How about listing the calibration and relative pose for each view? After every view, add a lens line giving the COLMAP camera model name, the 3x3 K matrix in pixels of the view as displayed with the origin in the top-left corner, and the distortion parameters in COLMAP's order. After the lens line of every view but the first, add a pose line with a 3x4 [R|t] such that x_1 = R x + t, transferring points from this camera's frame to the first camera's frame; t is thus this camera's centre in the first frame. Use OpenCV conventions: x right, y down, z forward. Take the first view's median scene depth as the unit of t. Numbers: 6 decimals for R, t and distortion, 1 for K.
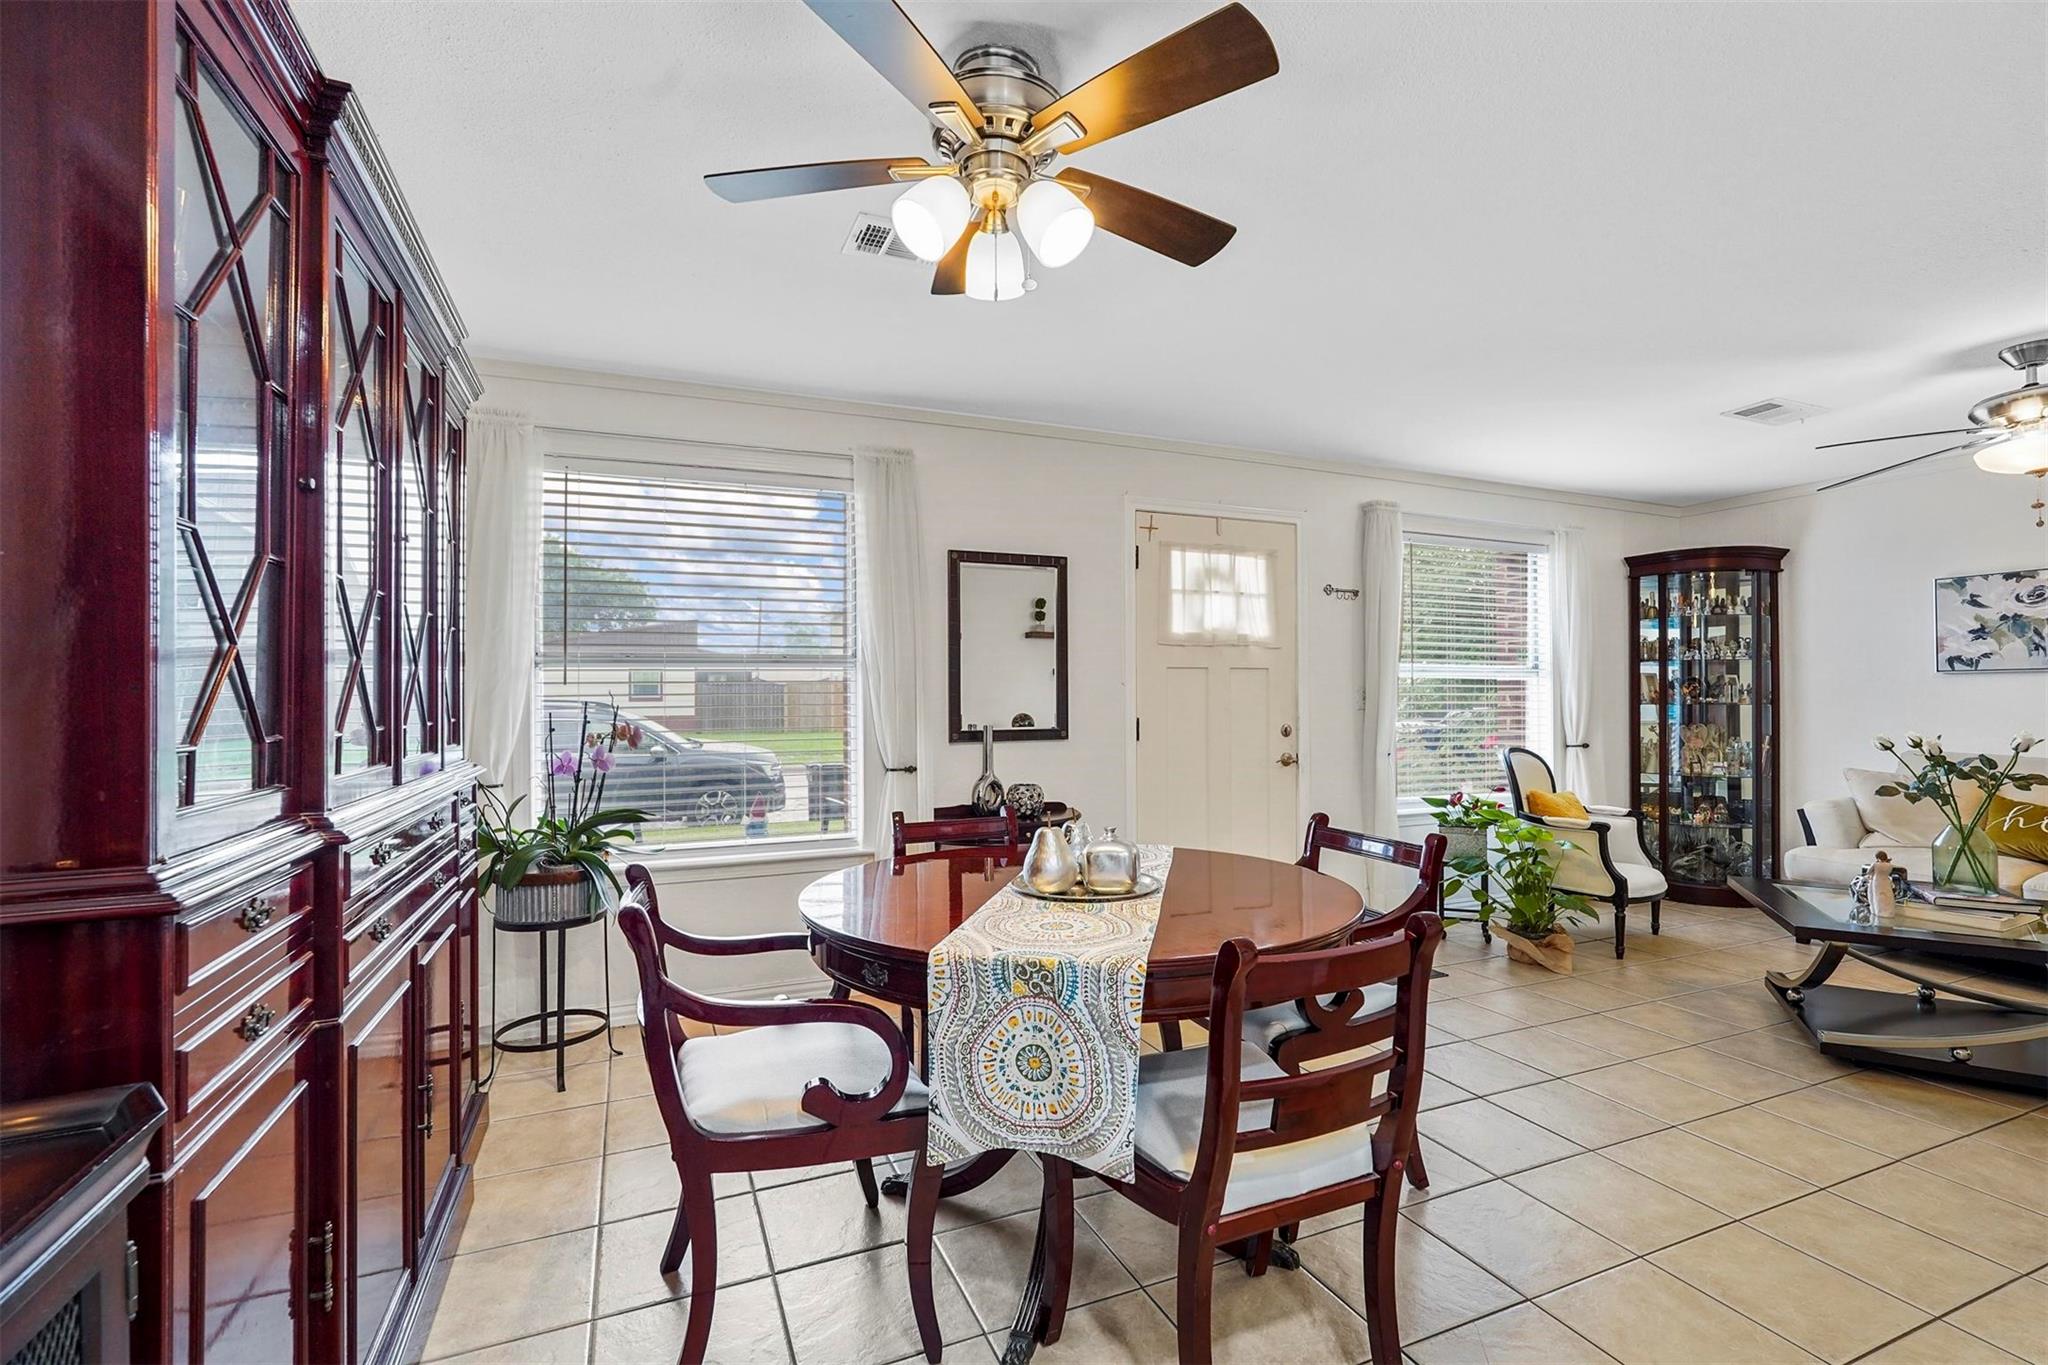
lens RADIAL K [[907.6, 0, 1019.9], [0, 907.6, 684.9], [0, 0, 1]] dist [0.000310, 0.000085]
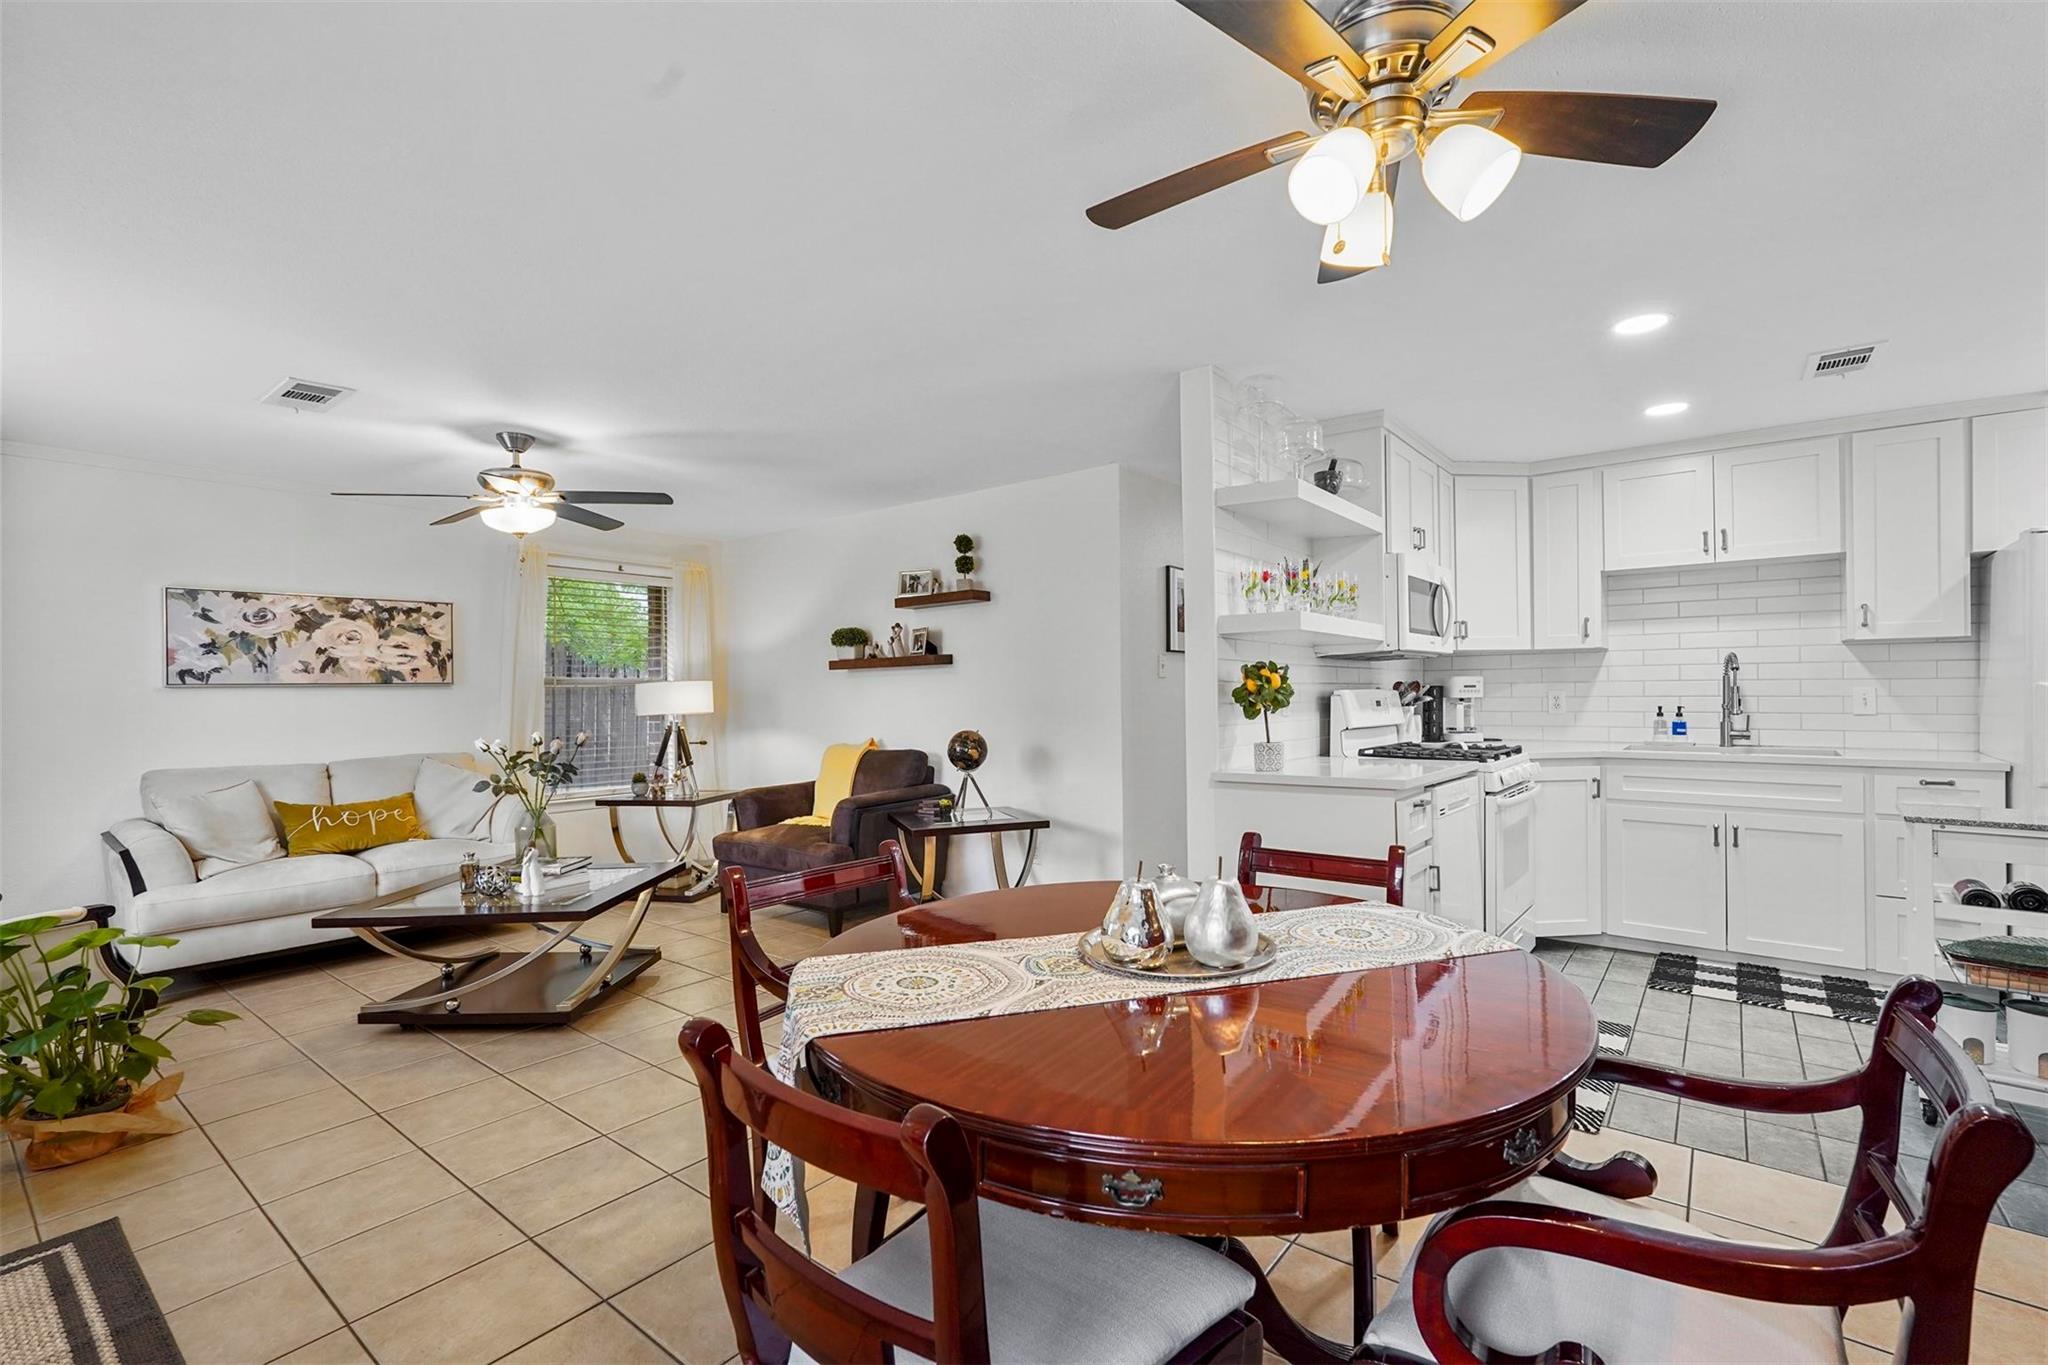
lens RADIAL K [[907.6, 0, 1017.5], [0, 907.6, 685.9], [0, 0, 1]] dist [0.000310, 0.000085]
pose [[-0.485165, 0.007913, 0.874387, -0.264616], [0.005710, 0.999966, -0.005881, -0.003549], [-0.874404, 0.002139, -0.485194, 0.720718]]
